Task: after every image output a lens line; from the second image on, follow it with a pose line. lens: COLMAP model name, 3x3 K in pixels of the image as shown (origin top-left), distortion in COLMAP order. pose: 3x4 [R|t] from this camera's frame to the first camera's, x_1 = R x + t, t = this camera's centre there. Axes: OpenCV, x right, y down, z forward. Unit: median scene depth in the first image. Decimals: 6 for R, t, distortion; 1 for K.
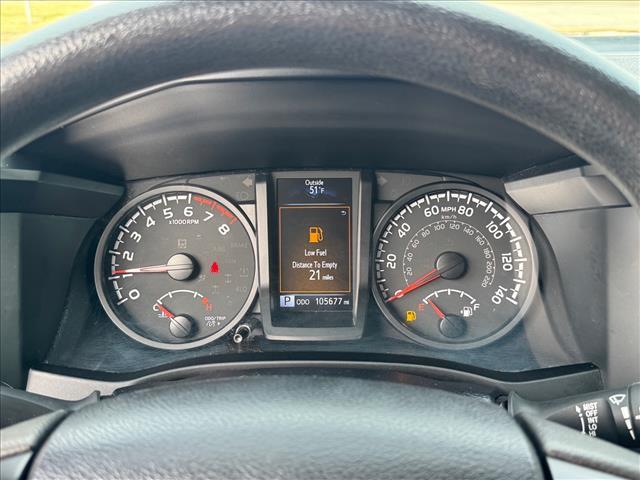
lens RADIAL K [[688.9, 0, 318.8], [0, 688.9, 235.6], [0, 0, 1]] dist [0.021414, 0.000000]
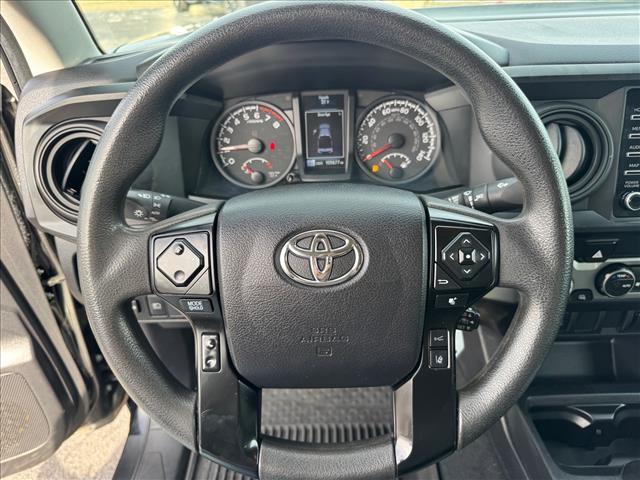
lens RADIAL K [[453.2, 0, 321.4], [0, 453.2, 242.1], [0, 0, 1]] dist [0.046528, -0.008538]
pose [[0.999603, -0.028055, 0.002416, -0.027102], [0.026875, 0.976124, 0.215545, 0.039946], [-0.008405, -0.215395, 0.976491, -0.291723]]
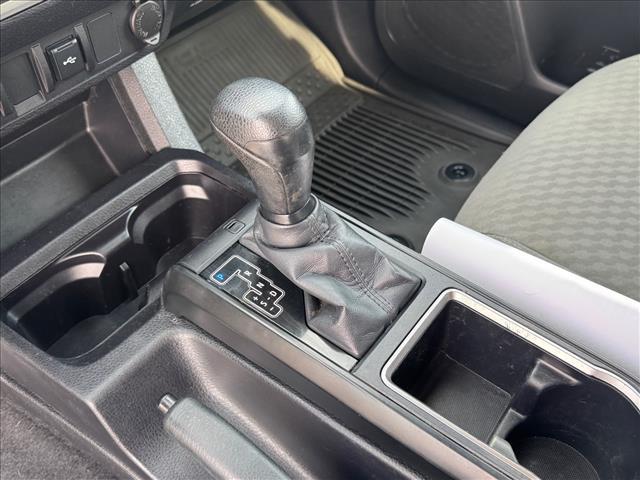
lens RADIAL K [[637.6, 0, 319.7], [0, 637.6, 238.3], [0, 0, 1]] dist [0.040394, 0.000000]
pose [[0.580705, -0.573534, 0.577789, 0.374381], [0.265423, 0.804314, 0.531629, 0.366895], [-0.769631, -0.155362, 0.619298, -0.037246]]
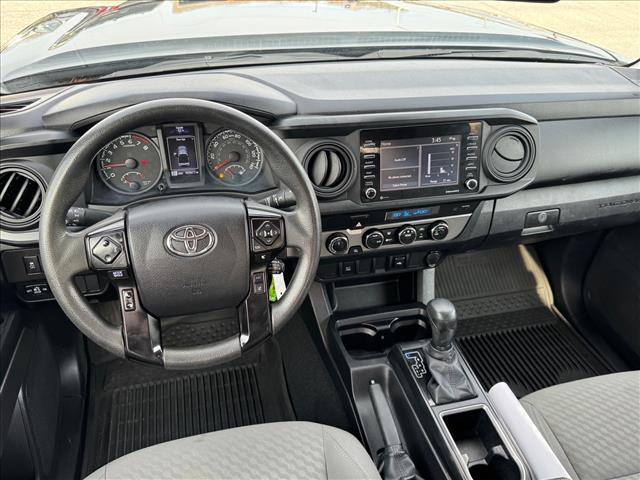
lens RADIAL K [[520.0, 0, 323.4], [0, 520.0, 239.9], [0, 0, 1]] dist [0.071254, -0.014183]
pose [[0.957608, -0.111785, 0.265502, -0.062020], [0.038211, 0.962786, 0.267549, -0.183817], [-0.285530, -0.246062, 0.926243, -1.149160]]
